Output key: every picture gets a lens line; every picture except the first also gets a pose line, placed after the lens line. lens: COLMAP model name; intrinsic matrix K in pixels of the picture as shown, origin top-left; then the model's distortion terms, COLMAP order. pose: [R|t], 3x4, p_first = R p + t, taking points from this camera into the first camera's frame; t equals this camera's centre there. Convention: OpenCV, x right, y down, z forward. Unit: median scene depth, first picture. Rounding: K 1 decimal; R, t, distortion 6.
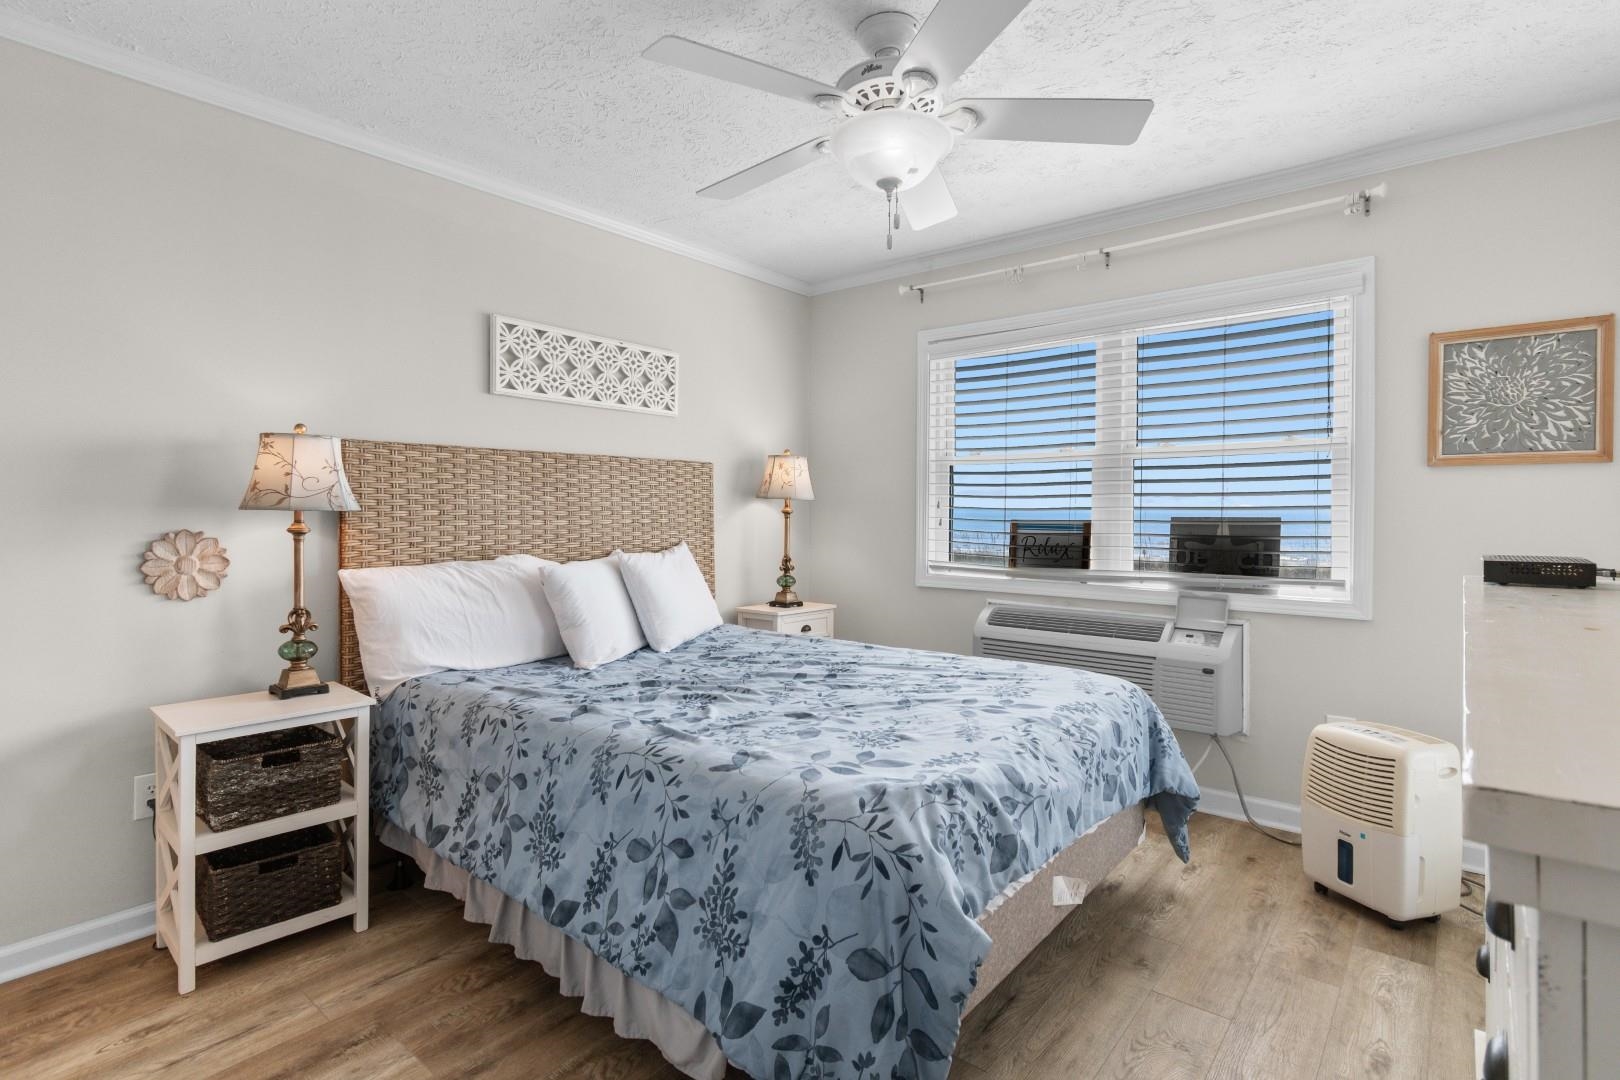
lens RADIAL K [[801.5, 0, 804.5], [0, 801.5, 527.3], [0, 0, 1]] dist [0.003989, 0.000227]
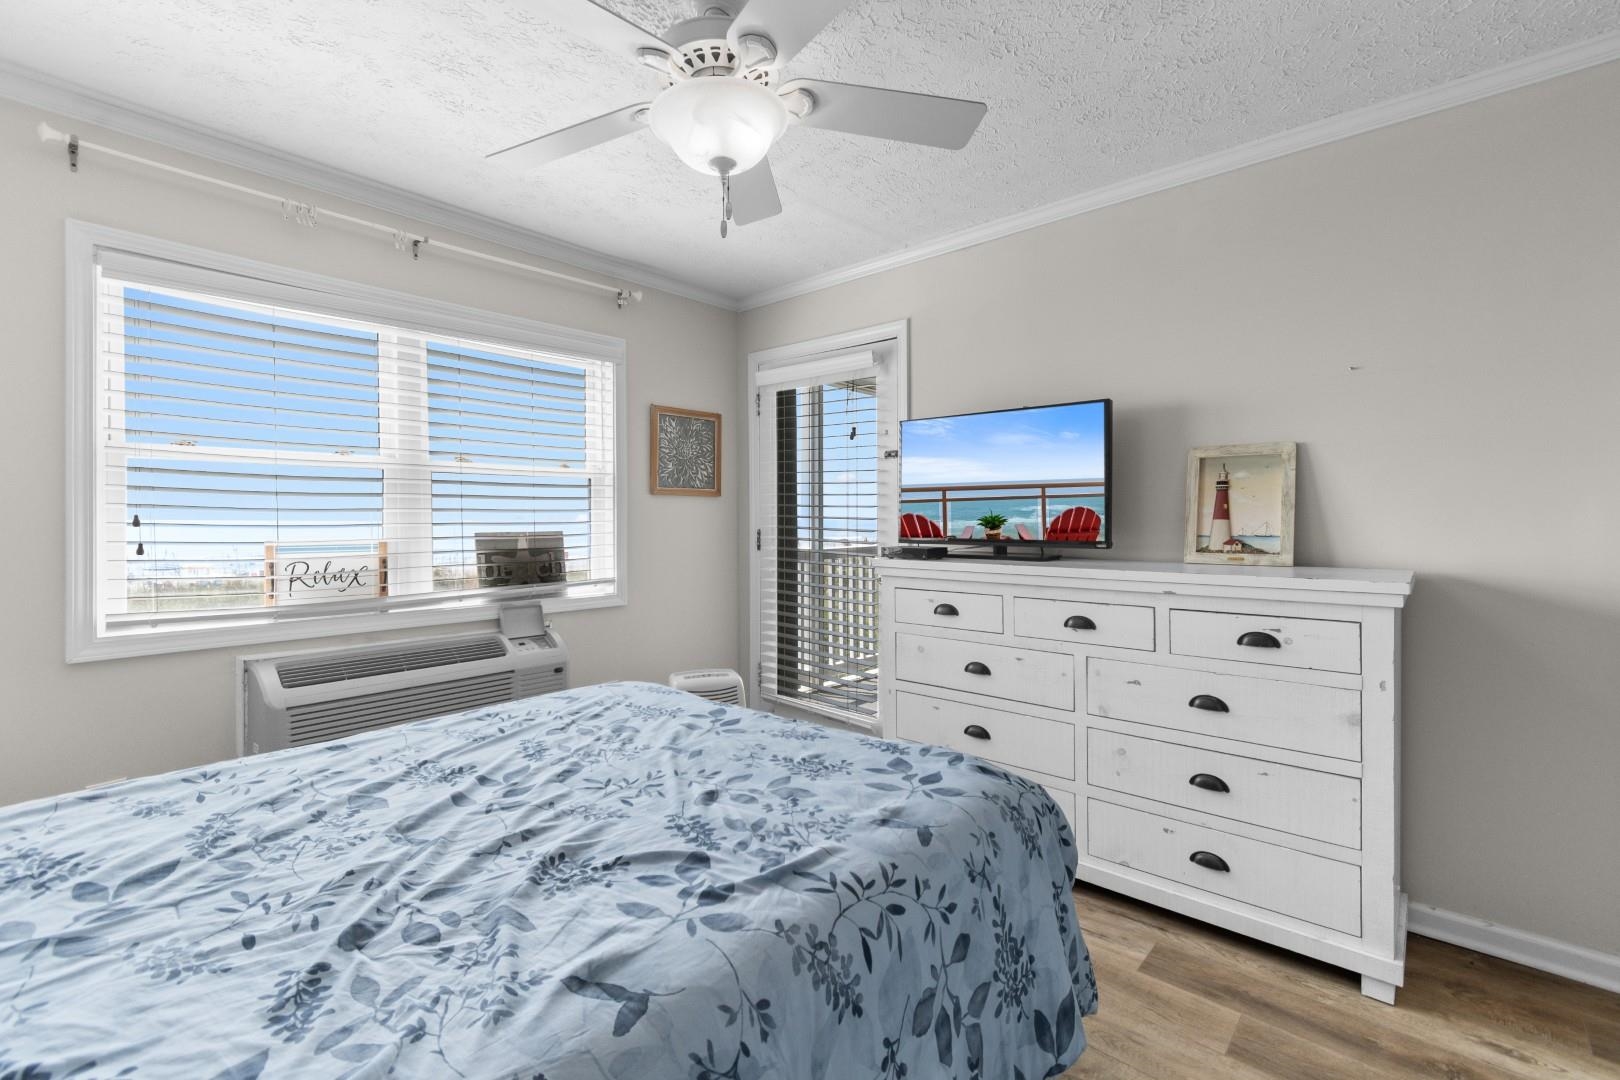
lens RADIAL K [[717.8, 0, 813.1], [0, 717.8, 532.0], [0, 0, 1]] dist [0.000349, -0.000153]
pose [[0.026093, -0.016165, 0.999529, -0.486152], [0.027880, 0.999492, 0.015437, -0.017773], [-0.999271, 0.027464, 0.026531, 0.624969]]
